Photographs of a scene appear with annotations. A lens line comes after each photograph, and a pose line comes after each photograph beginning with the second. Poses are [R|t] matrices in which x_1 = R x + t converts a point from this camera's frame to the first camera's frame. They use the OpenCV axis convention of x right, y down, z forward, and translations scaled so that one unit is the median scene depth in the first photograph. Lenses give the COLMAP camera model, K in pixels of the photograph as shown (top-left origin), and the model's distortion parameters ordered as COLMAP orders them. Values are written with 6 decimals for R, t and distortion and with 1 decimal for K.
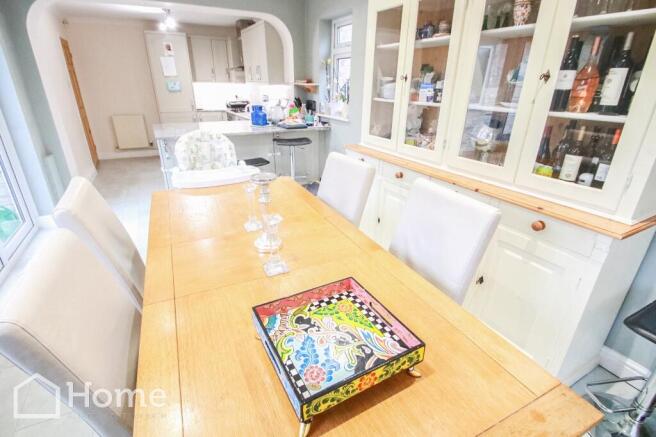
lens RADIAL K [[315.3, 0, 328.0], [0, 315.3, 218.5], [0, 0, 1]] dist [-0.001159, -0.001827]
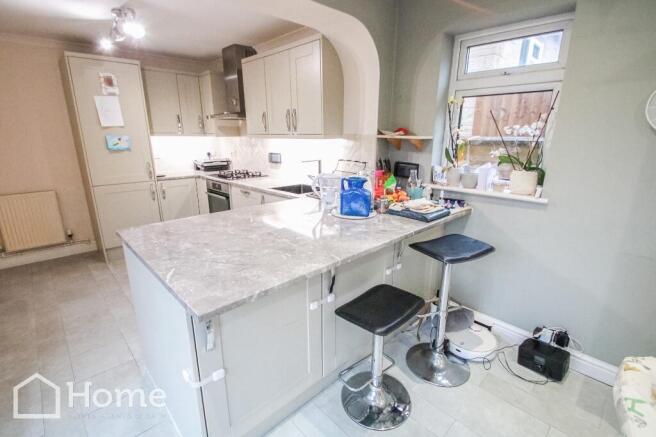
lens RADIAL K [[305.7, 0, 328.0], [0, 305.7, 218.5], [0, 0, 1]] dist [-0.002248, -0.000644]
pose [[0.962653, -0.083775, 0.257450, -0.272680], [0.116999, 0.986270, -0.116546, -0.165731], [-0.244151, 0.142315, 0.959238, 0.371301]]
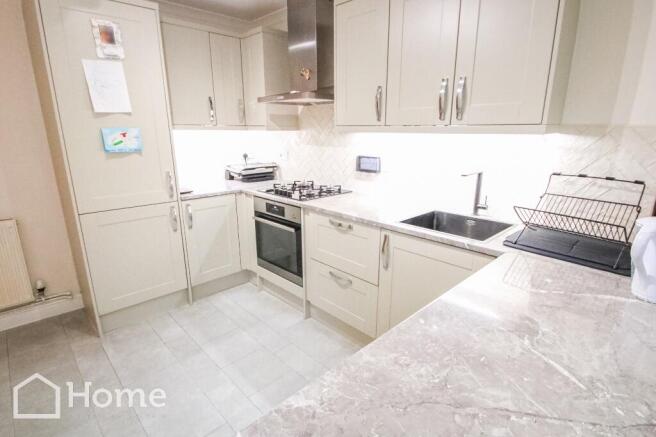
lens RADIAL K [[331.2, 0, 328.0], [0, 331.2, 218.5], [0, 0, 1]] dist [-0.000133, -0.001269]
pose [[0.962101, -0.082998, 0.259756, -0.379498], [0.118181, 0.985360, -0.122881, -0.265118], [-0.245754, 0.148922, 0.957824, 0.610877]]
